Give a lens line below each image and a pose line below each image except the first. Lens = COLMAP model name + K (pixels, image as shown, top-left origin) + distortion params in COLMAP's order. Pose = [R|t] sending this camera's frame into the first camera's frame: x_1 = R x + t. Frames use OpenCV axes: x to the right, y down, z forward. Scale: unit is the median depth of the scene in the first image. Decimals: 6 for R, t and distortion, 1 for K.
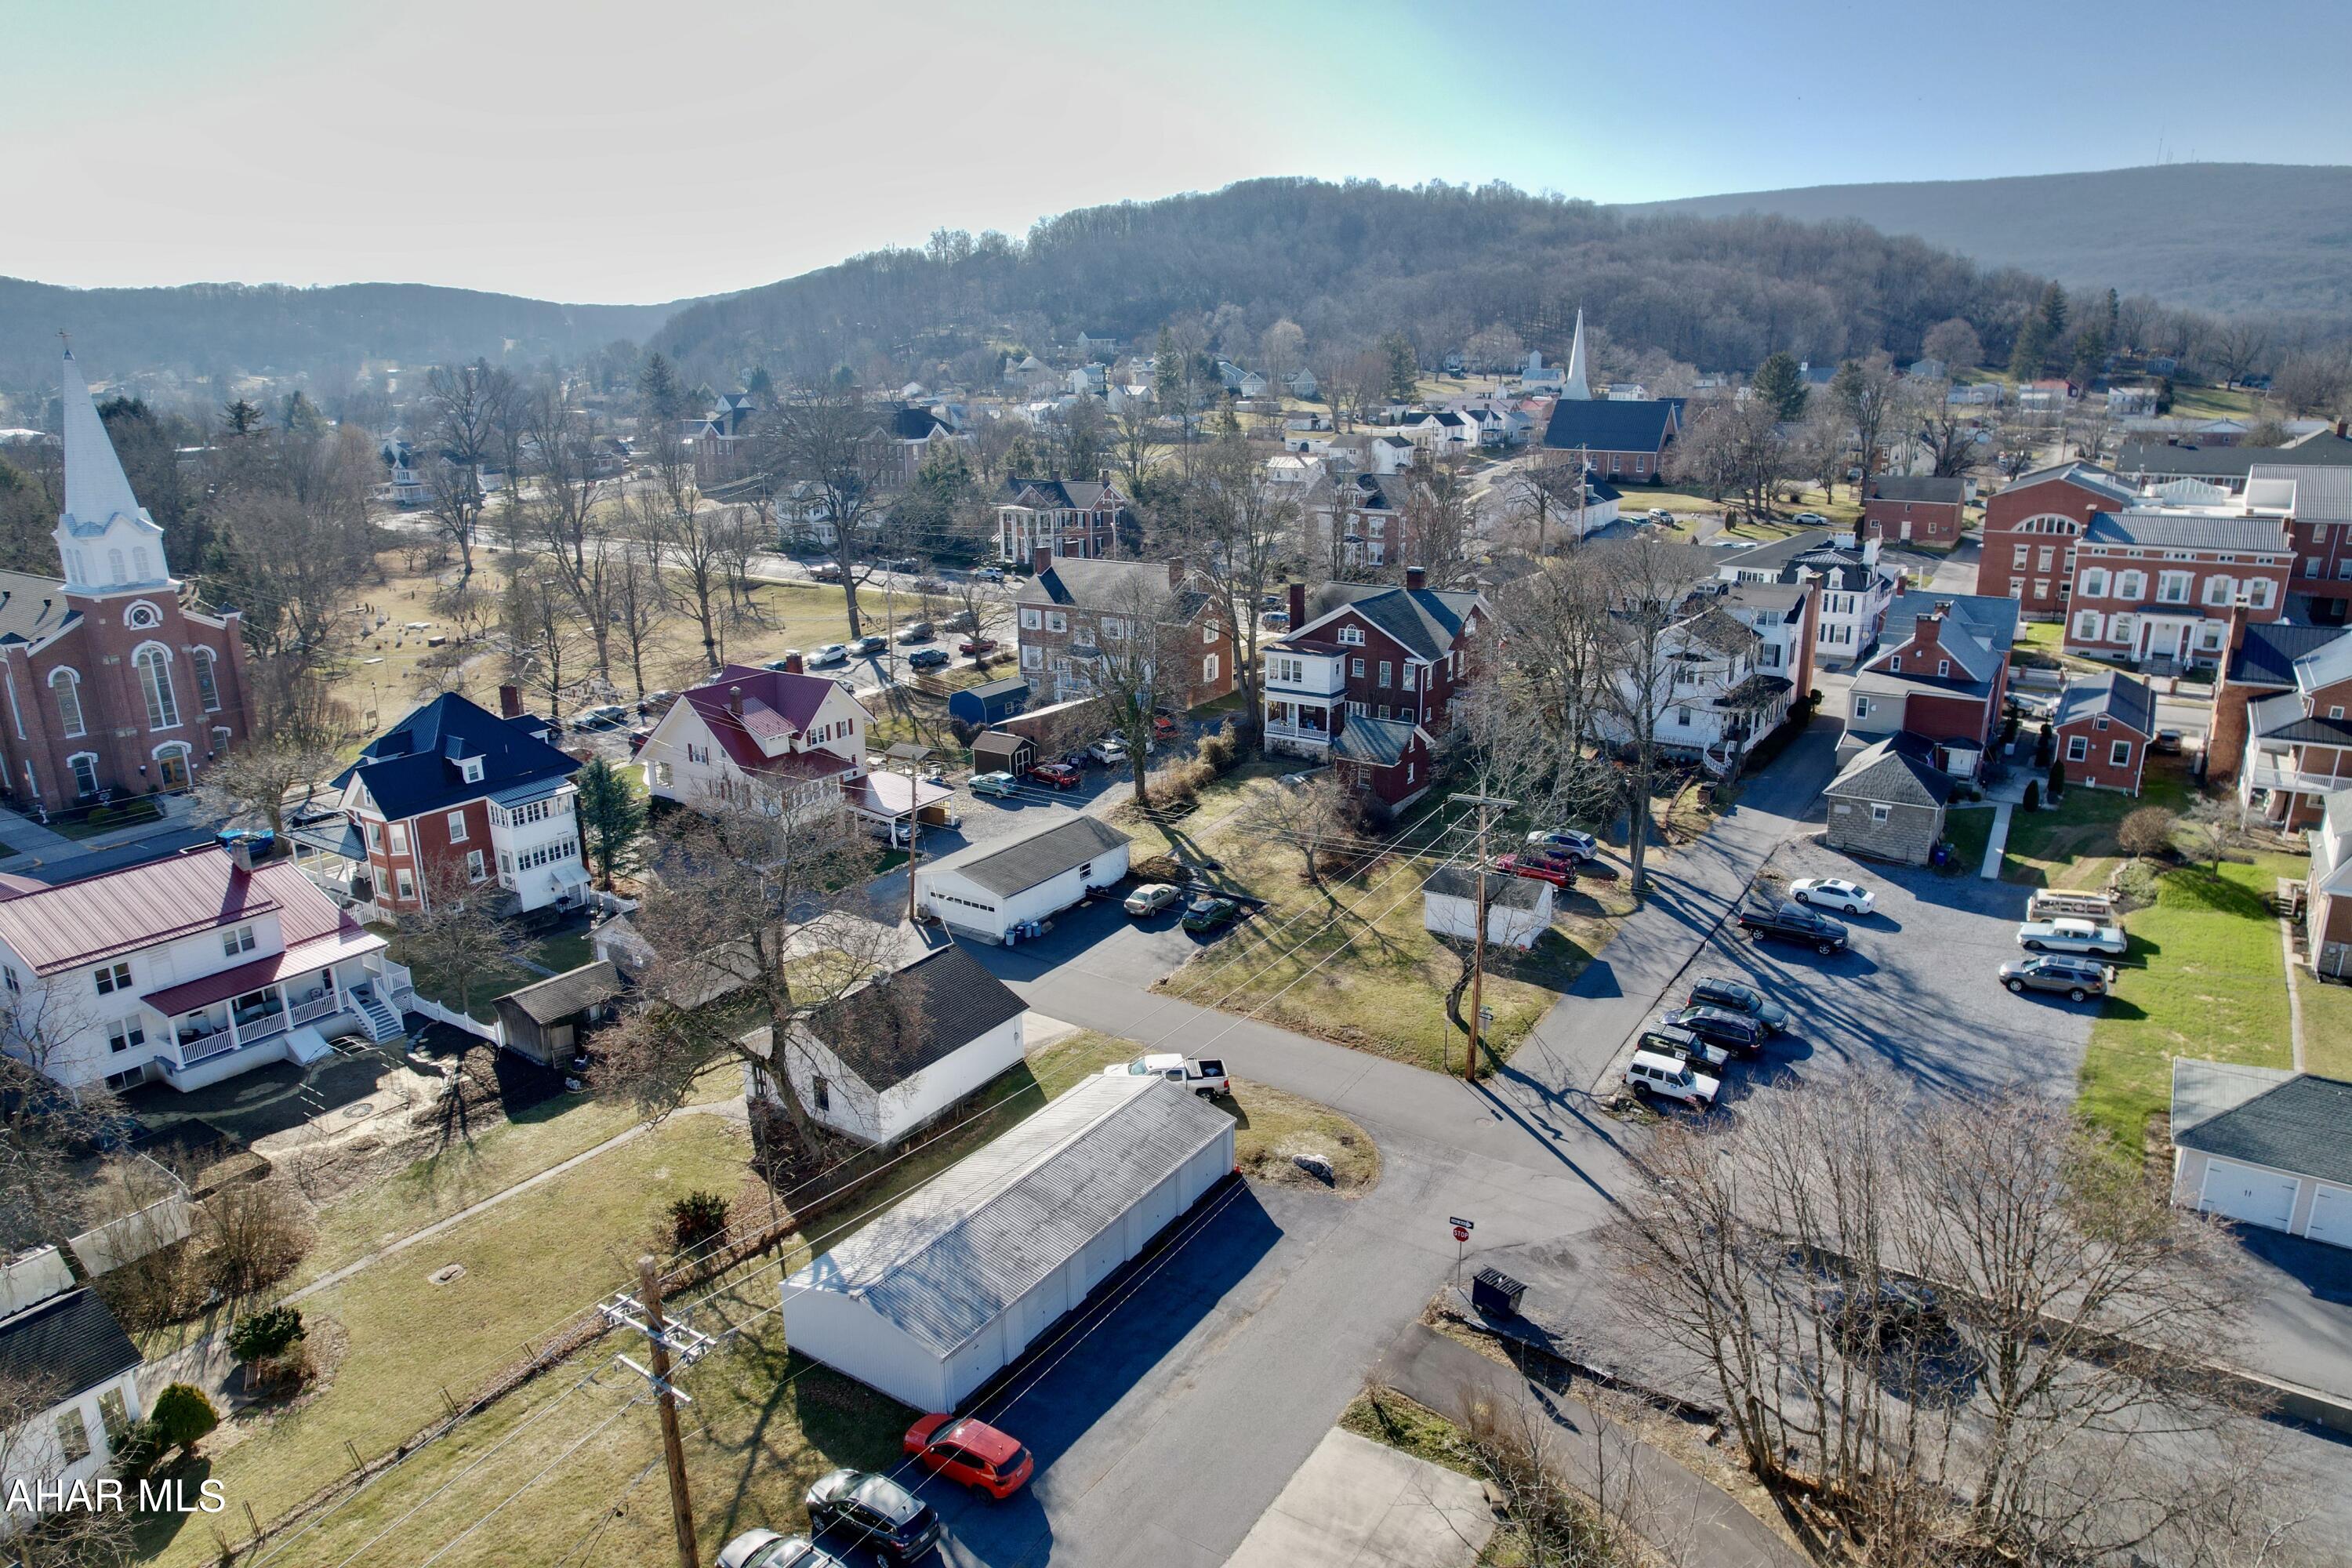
lens RADIAL K [[1473.8, 0, 1176.0], [0, 1473.8, 784.0], [0, 0, 1]] dist [-0.058451, 0.057175]
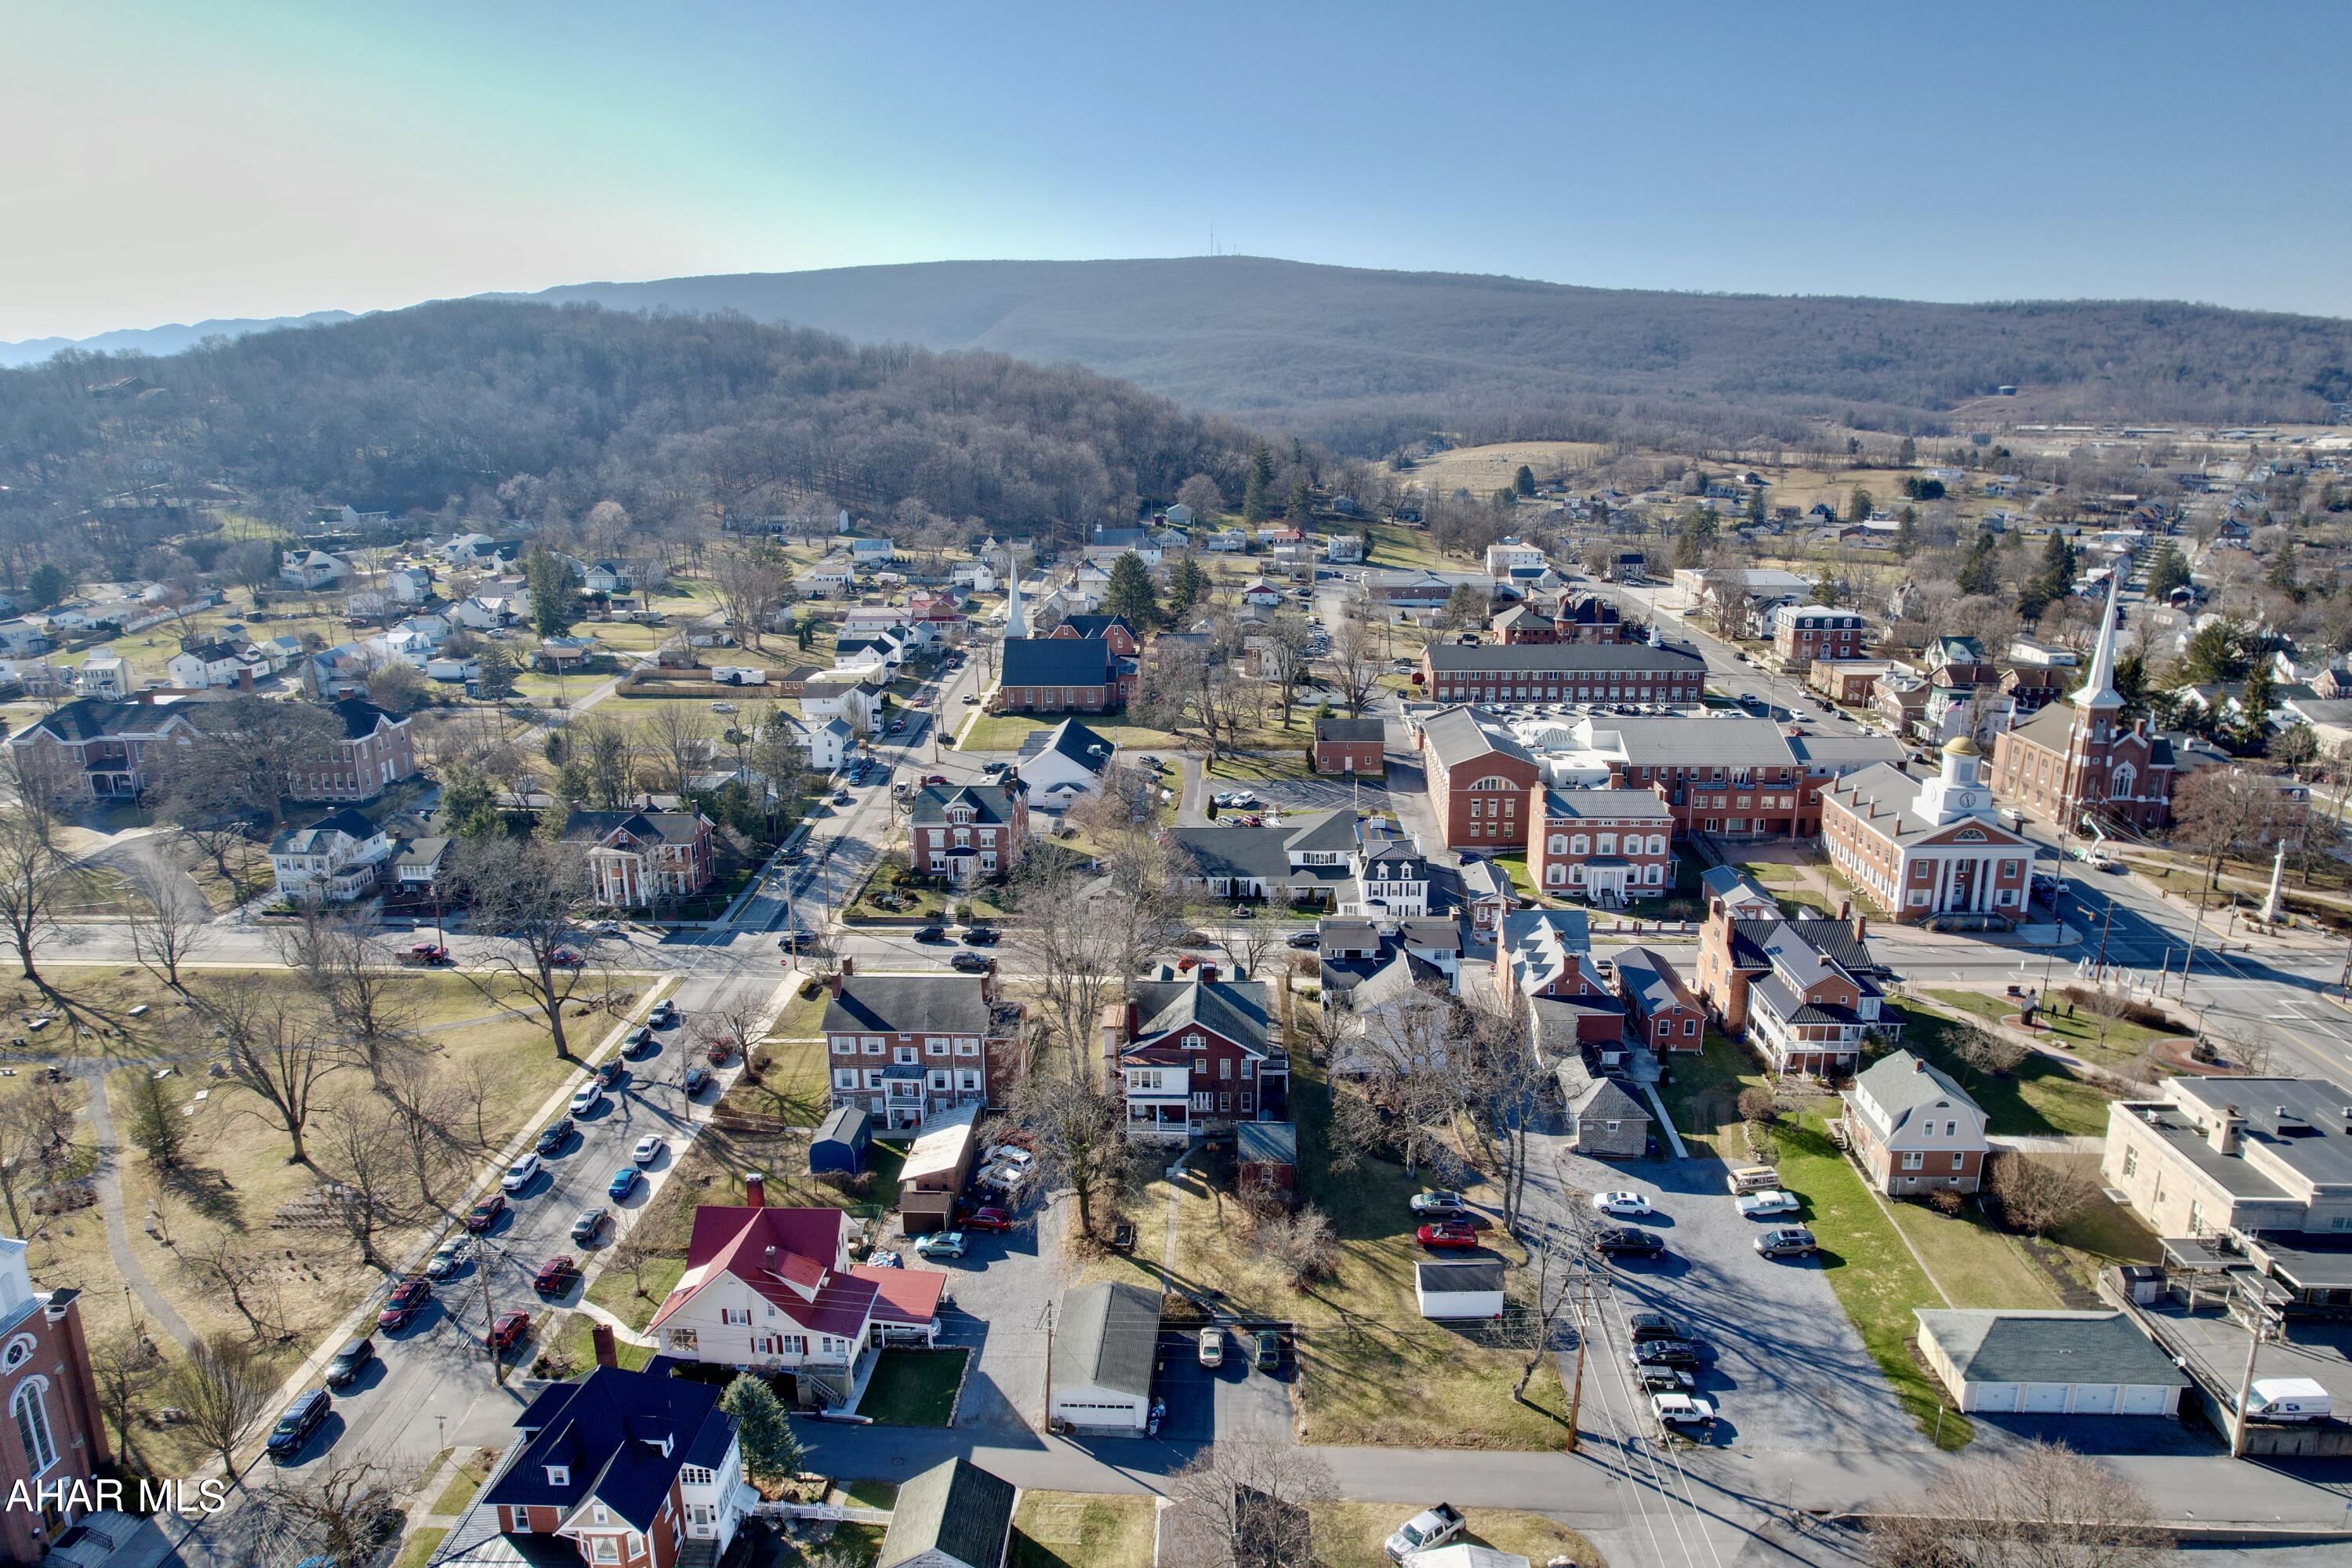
lens RADIAL K [[1468.1, 0, 1176.0], [0, 1468.1, 784.0], [0, 0, 1]] dist [-0.002172, -0.146826]
pose [[0.868877, -0.122942, 0.479519, -0.552433], [0.150268, 0.988466, -0.018852, -0.357522], [-0.471670, 0.088436, 0.877329, -0.095334]]
